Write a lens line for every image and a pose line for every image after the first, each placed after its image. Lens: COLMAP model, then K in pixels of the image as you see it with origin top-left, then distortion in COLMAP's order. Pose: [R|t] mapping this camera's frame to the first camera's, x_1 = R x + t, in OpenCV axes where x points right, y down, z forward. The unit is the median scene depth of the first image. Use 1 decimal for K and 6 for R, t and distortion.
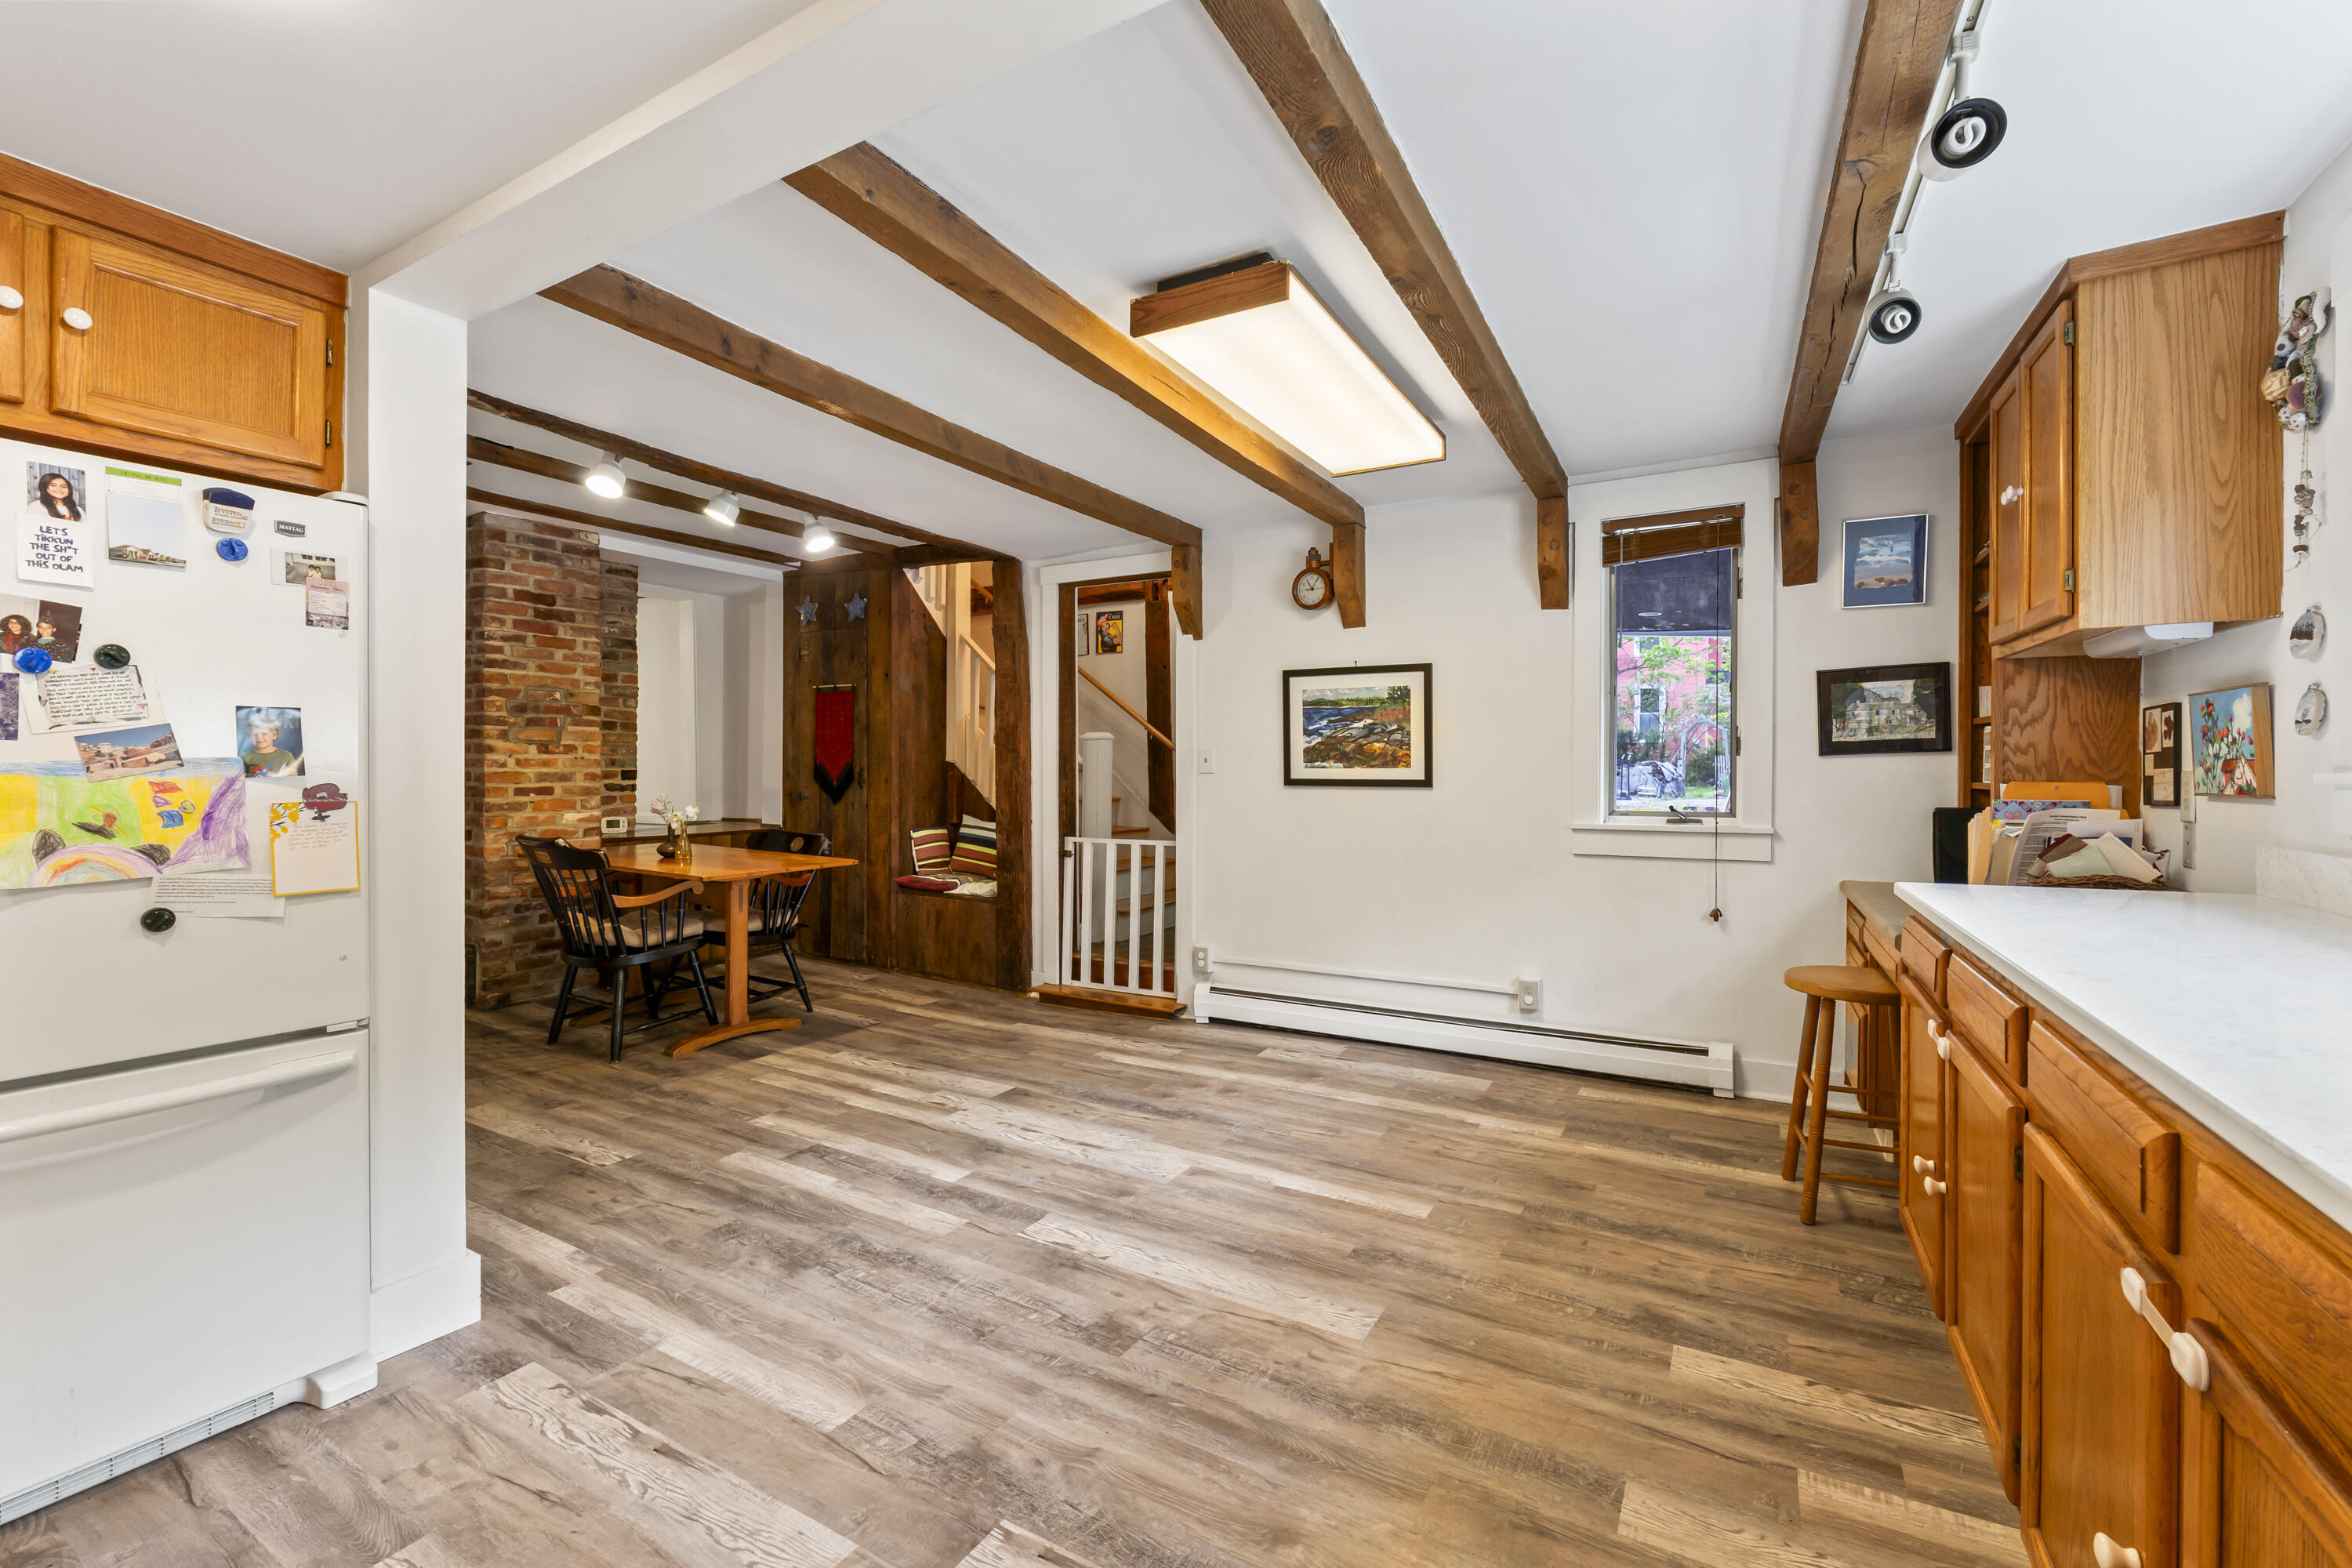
lens RADIAL K [[988.4, 0, 1172.1], [0, 988.4, 765.6], [0, 0, 1]] dist [-0.008819, -0.000249]
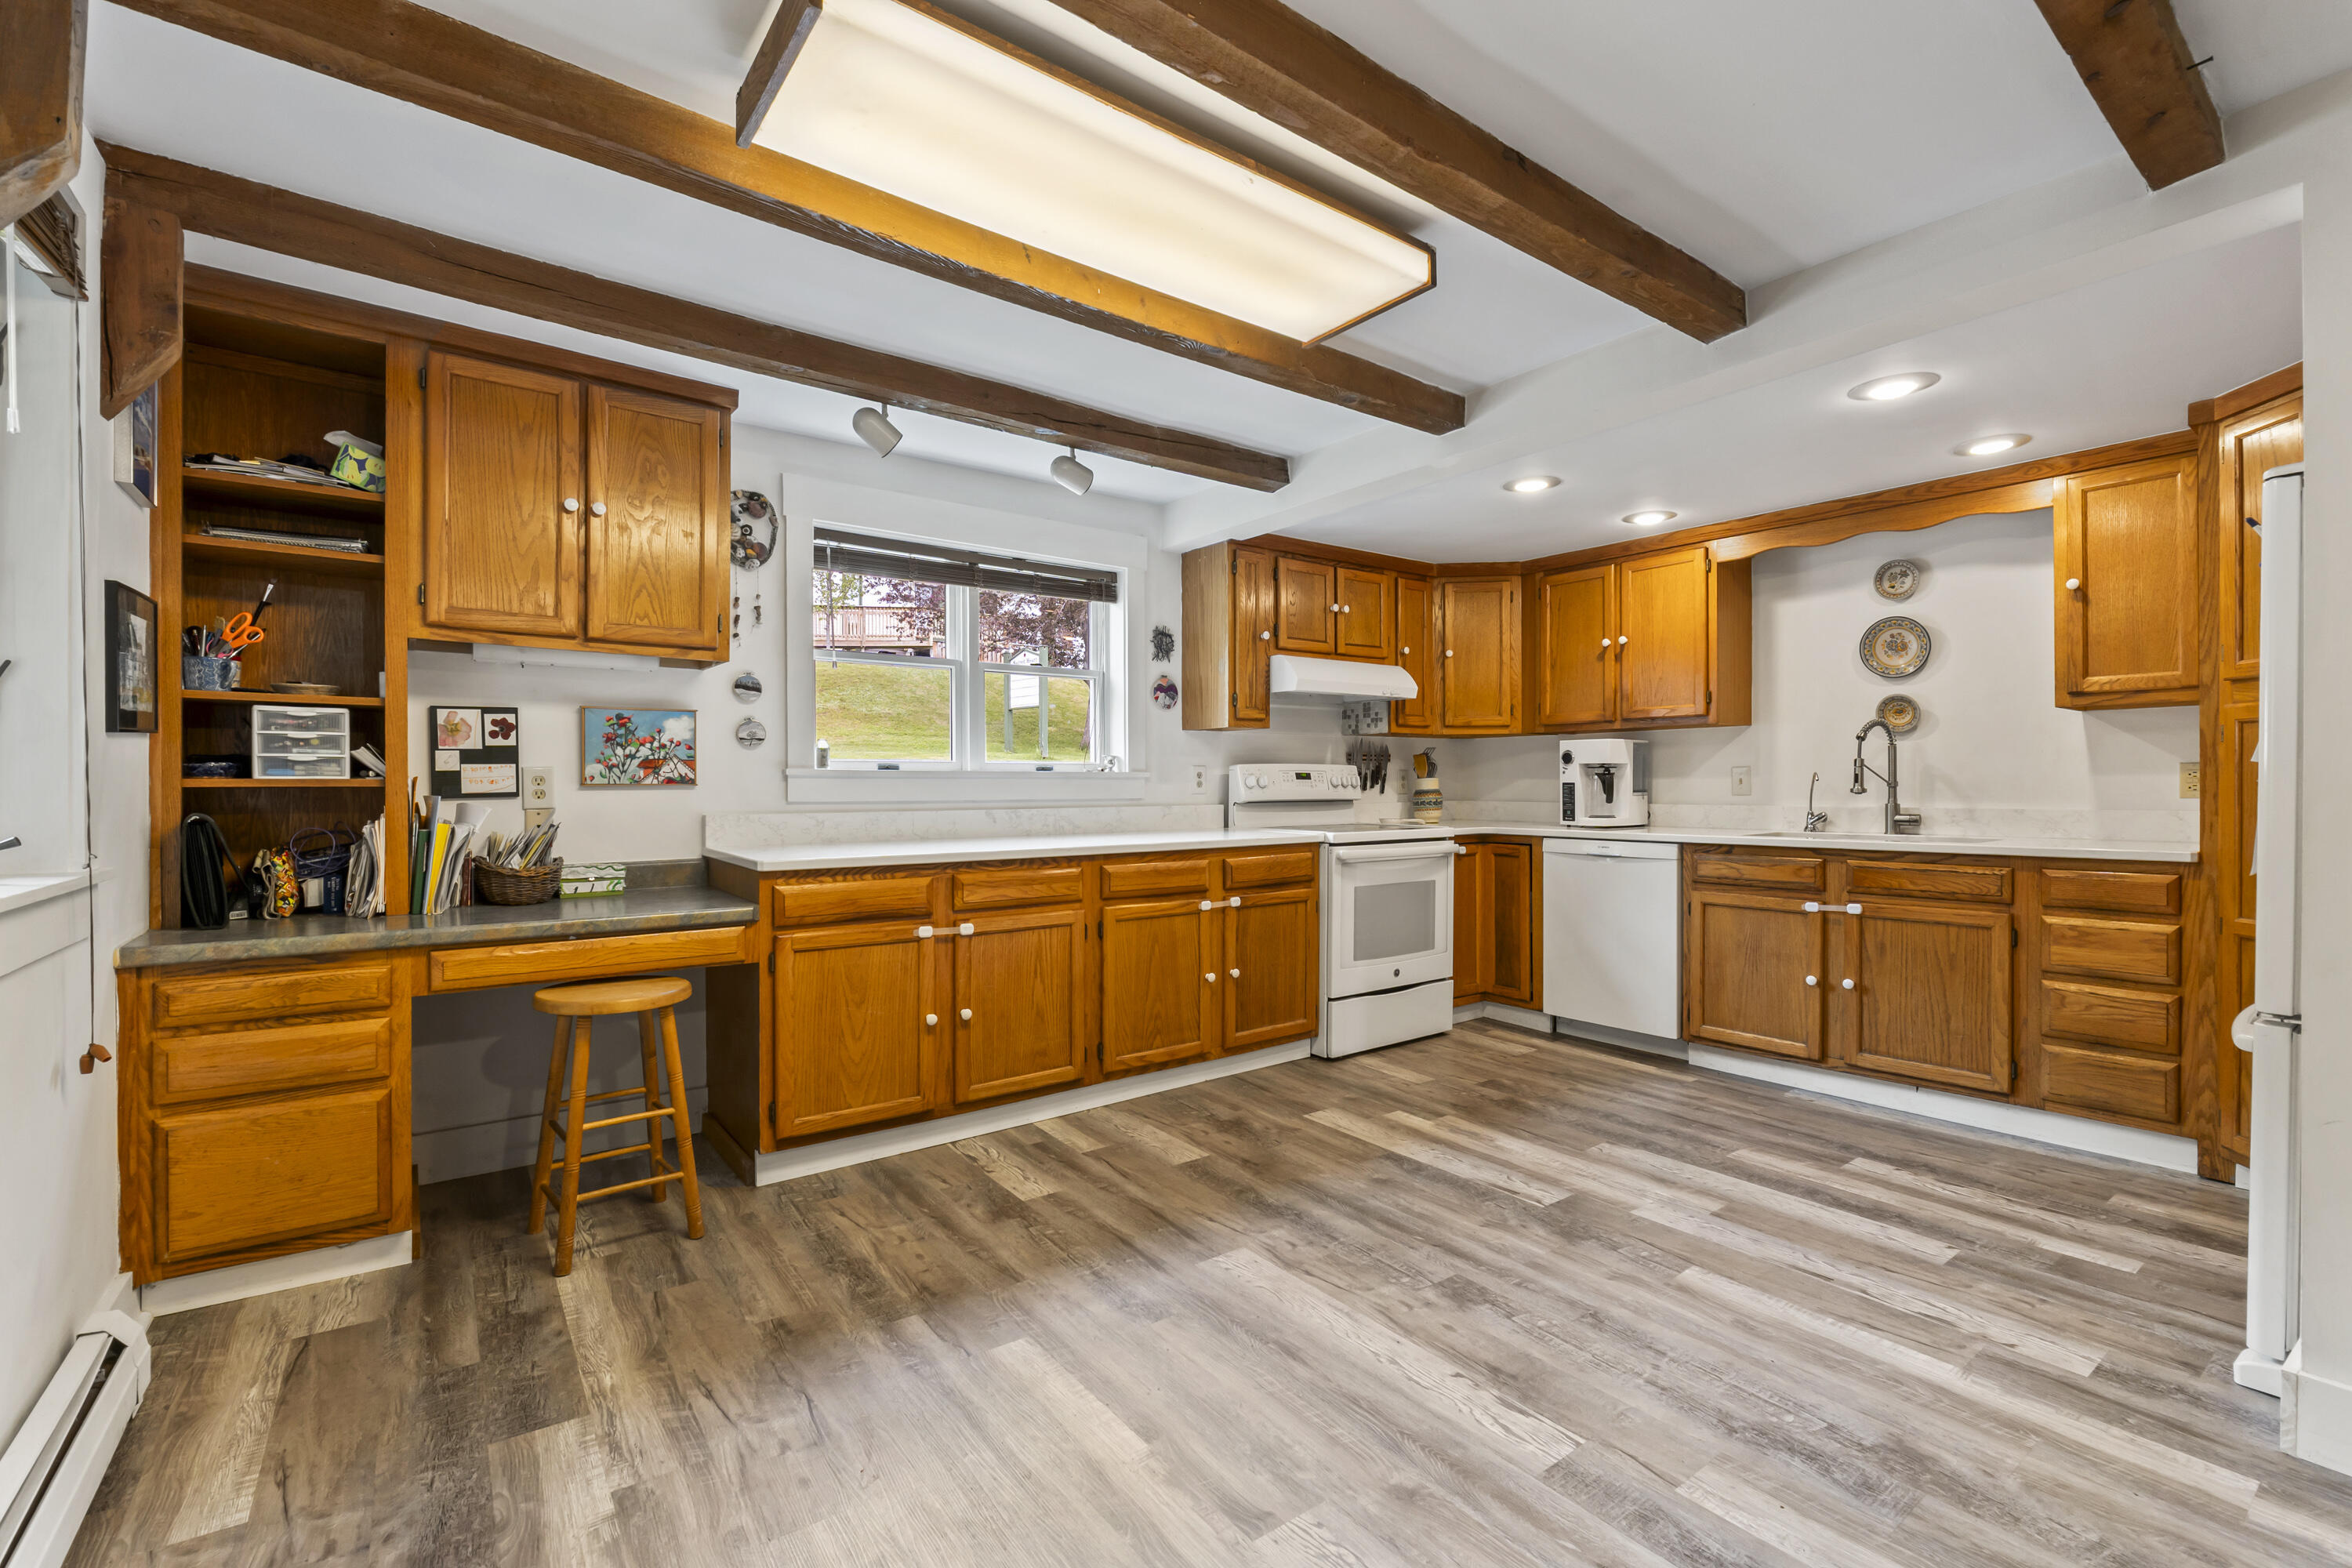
lens RADIAL K [[988.4, 0, 1194.3], [0, 988.4, 788.9], [0, 0, 1]] dist [-0.008819, -0.000249]
pose [[-0.921140, -0.002400, 0.389224, -0.240458], [-0.000696, 0.999990, 0.004520, 0.036681], [-0.389231, 0.003893, -0.921132, 2.411853]]
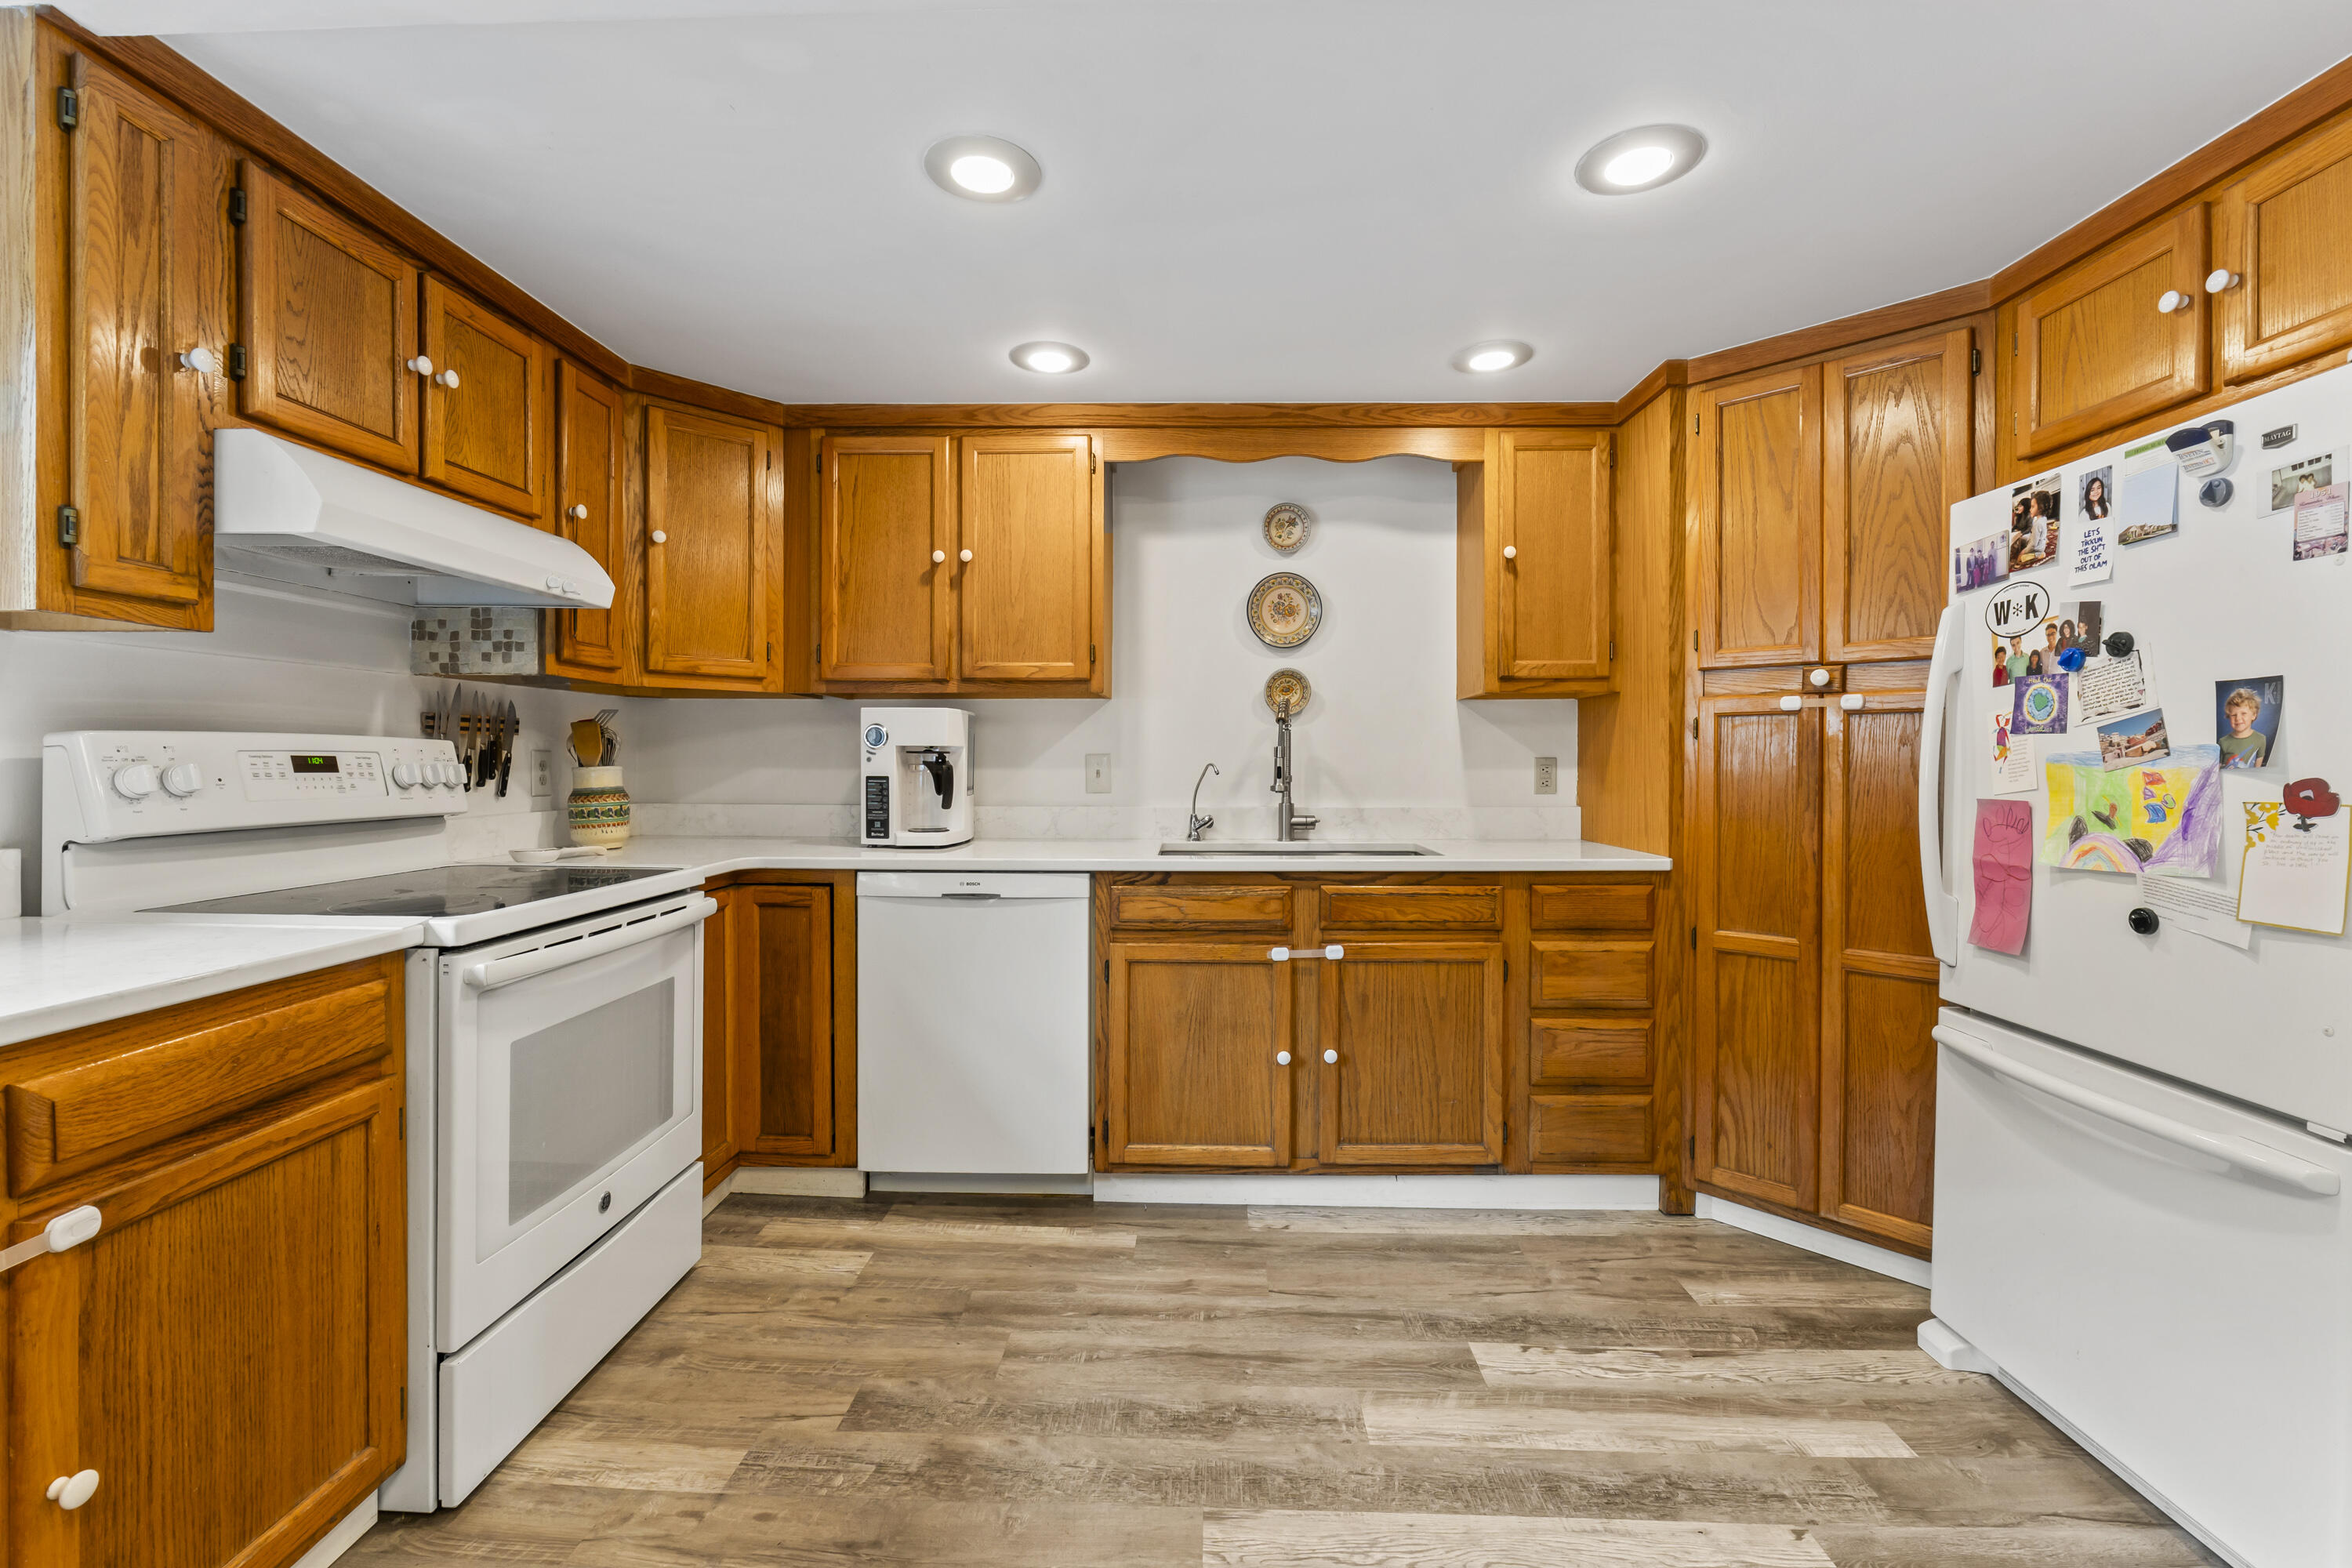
lens RADIAL K [[988.4, 0, 1182.3], [0, 988.4, 772.2], [0, 0, 1]] dist [-0.008819, -0.000249]
pose [[-0.881859, -0.001129, -0.471511, 0.189024], [-0.004122, 0.999977, 0.005316, 0.013695], [0.471494, 0.006632, -0.881844, 1.260143]]
